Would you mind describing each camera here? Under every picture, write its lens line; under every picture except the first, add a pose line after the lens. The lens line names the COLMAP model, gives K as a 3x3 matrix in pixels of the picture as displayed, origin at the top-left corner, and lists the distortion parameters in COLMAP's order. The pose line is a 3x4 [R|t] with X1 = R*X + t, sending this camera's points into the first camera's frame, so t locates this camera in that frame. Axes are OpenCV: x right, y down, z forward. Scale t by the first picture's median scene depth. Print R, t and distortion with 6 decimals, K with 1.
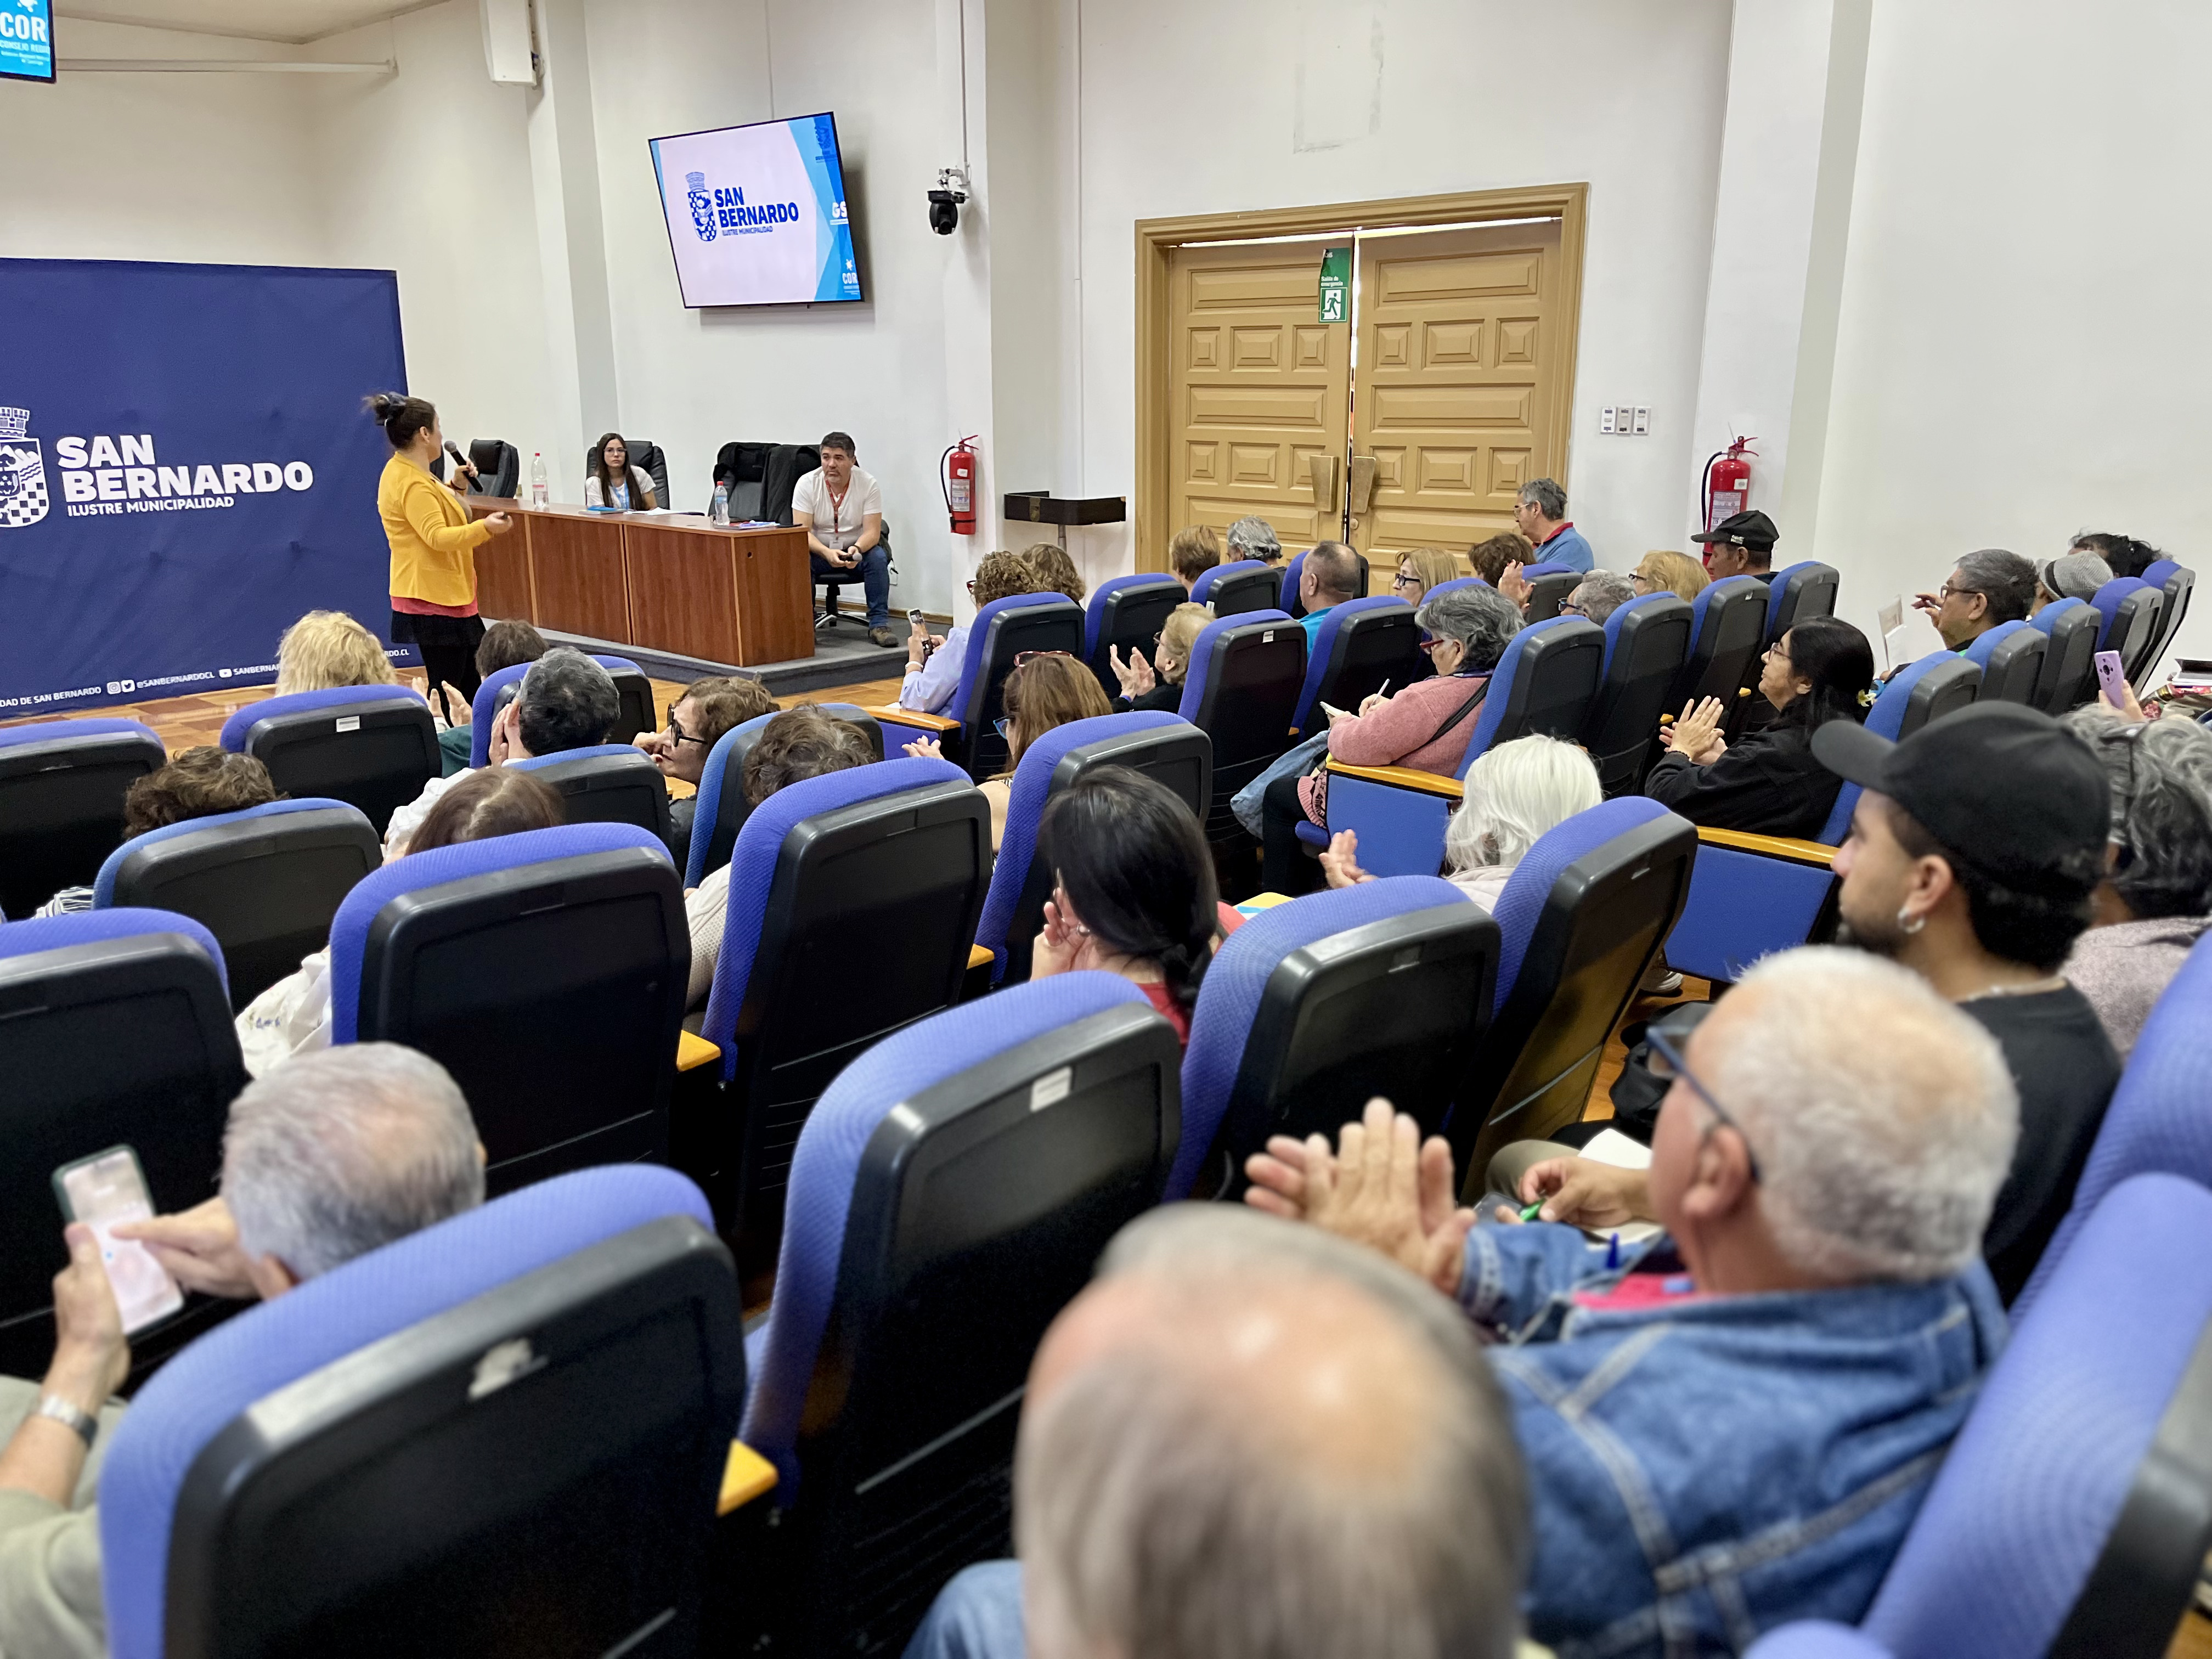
lens RADIAL K [[1716.9, 0, 1100.1], [0, 1716.9, 830.5], [0, 0, 1]] dist [0.026081, -0.009047]
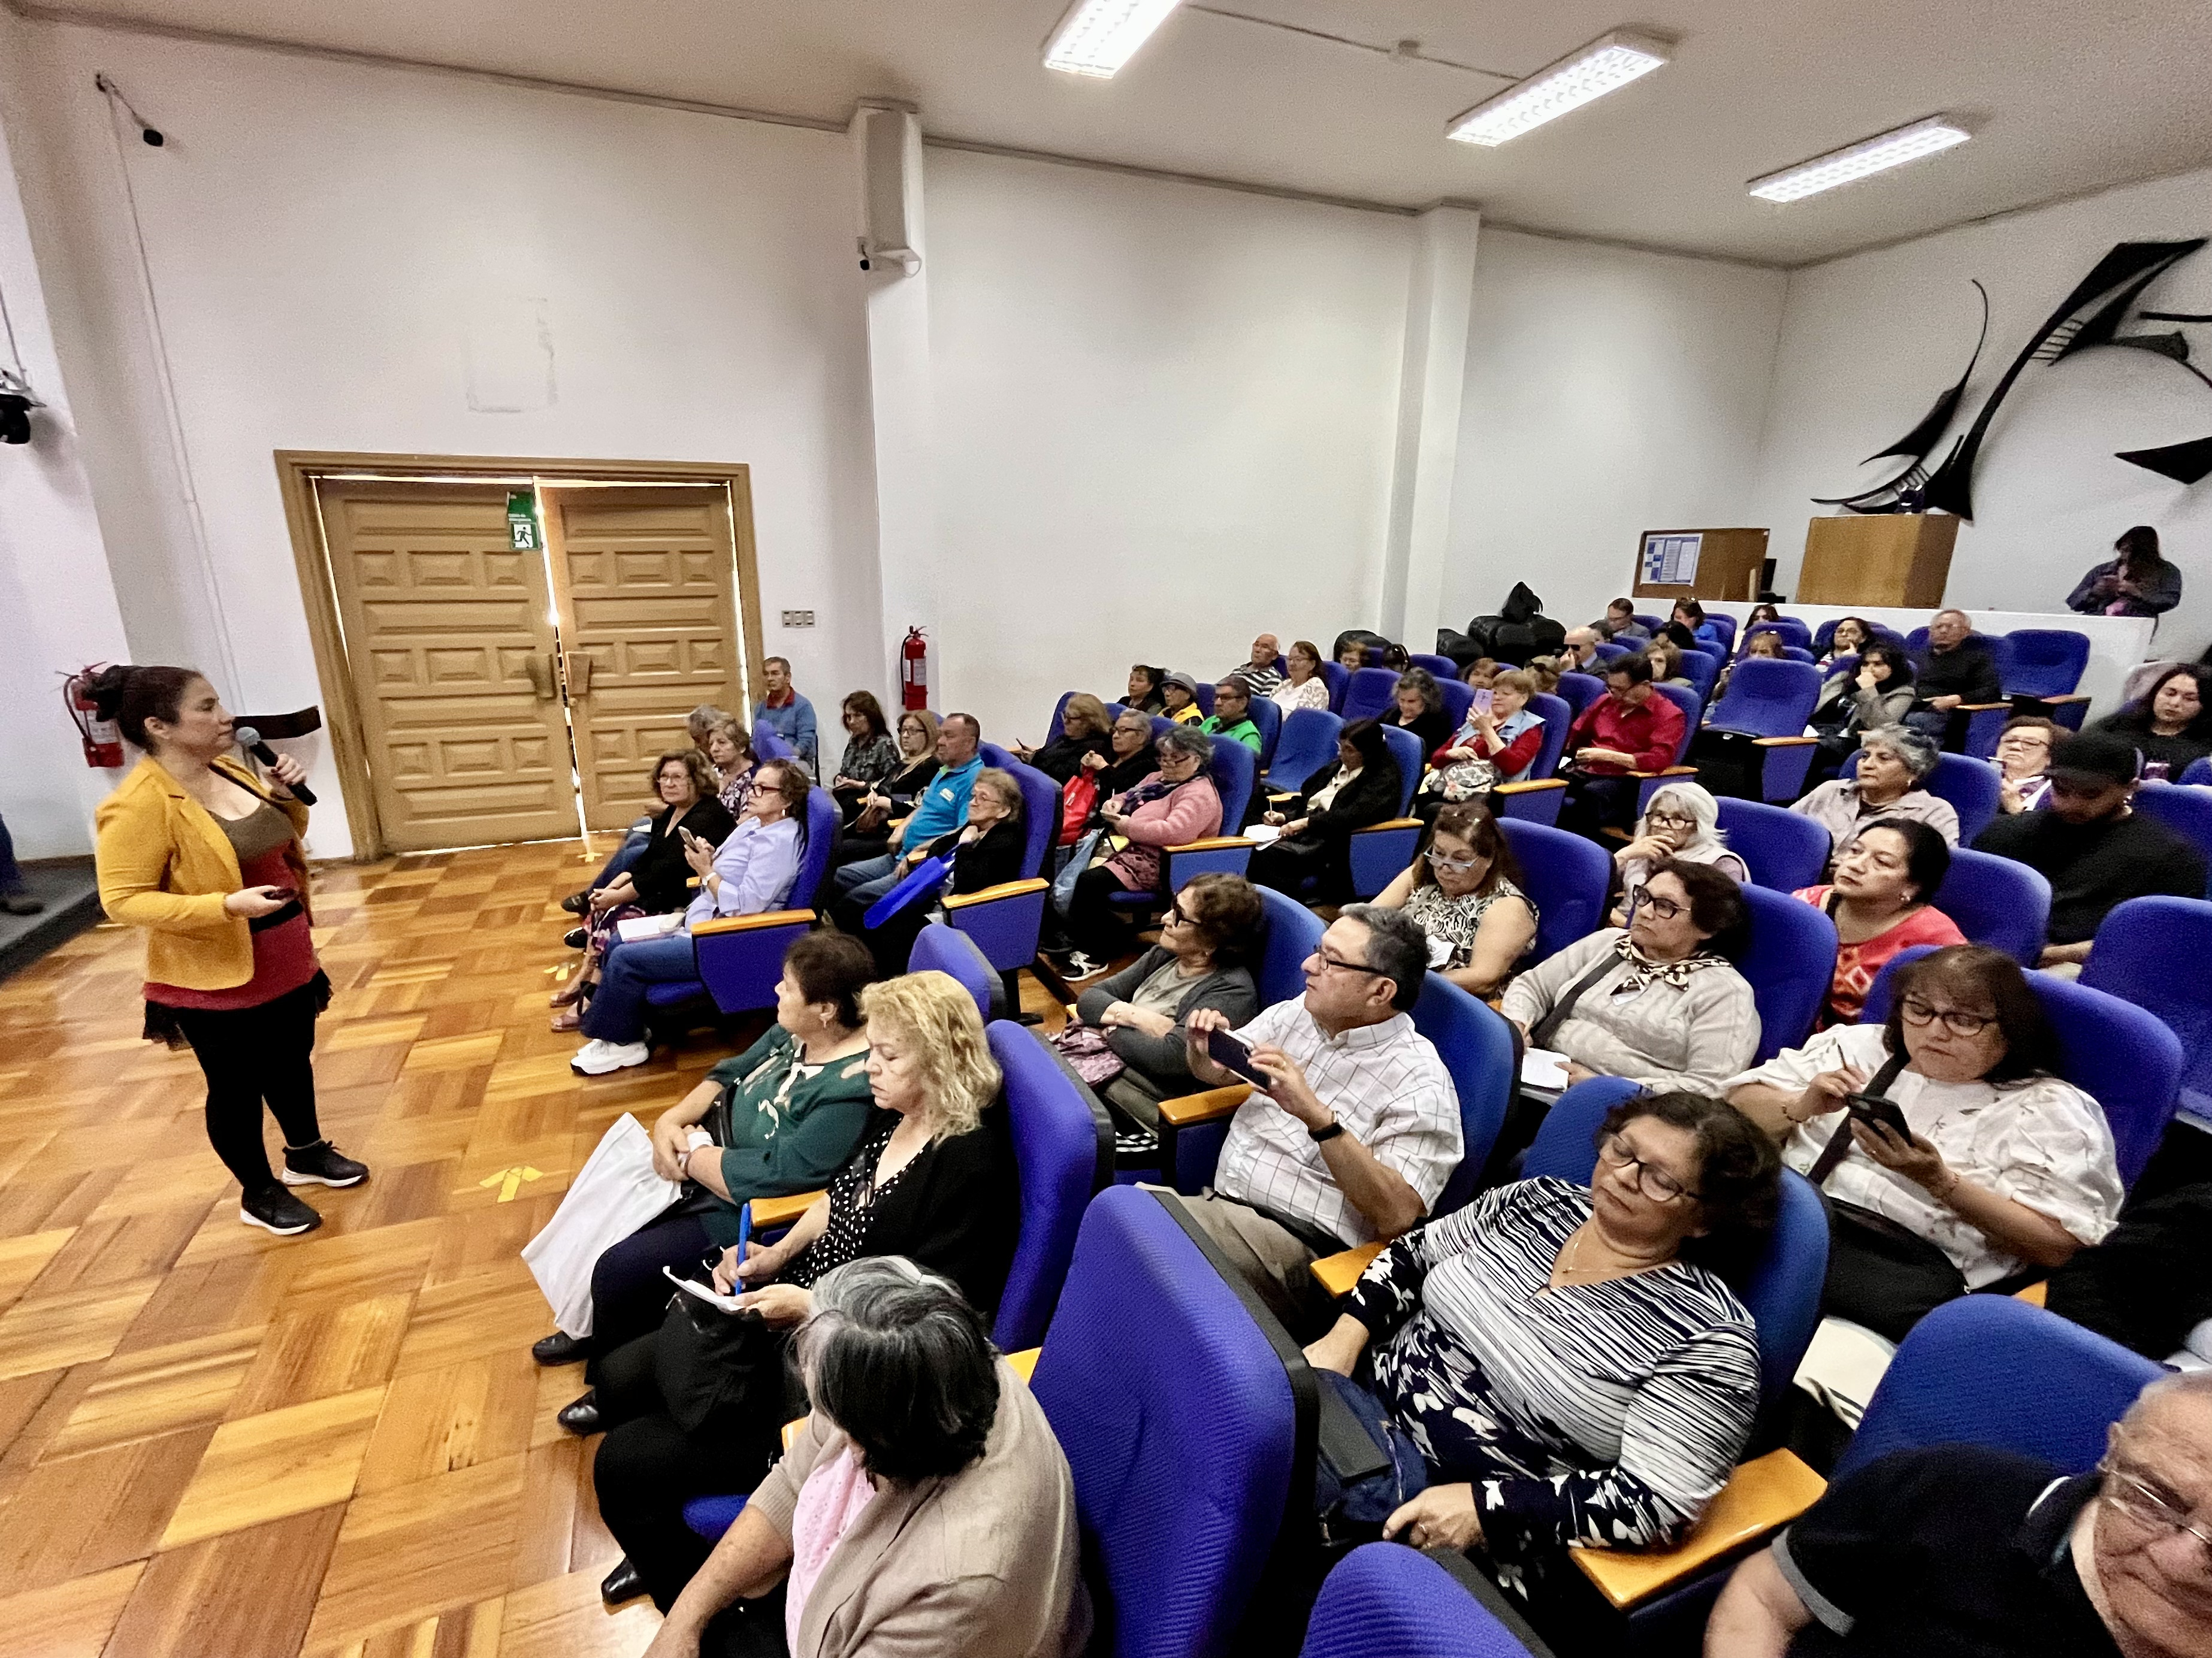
lens RADIAL K [[1005.8, 0, 1102.4], [0, 1005.8, 838.8], [0, 0, 1]] dist [-0.004609, -0.000584]
pose [[0.405772, -0.241840, 0.881398, -0.400860], [0.232317, 0.959975, 0.156448, -0.107128], [-0.883956, 0.141282, 0.445714, 0.321183]]
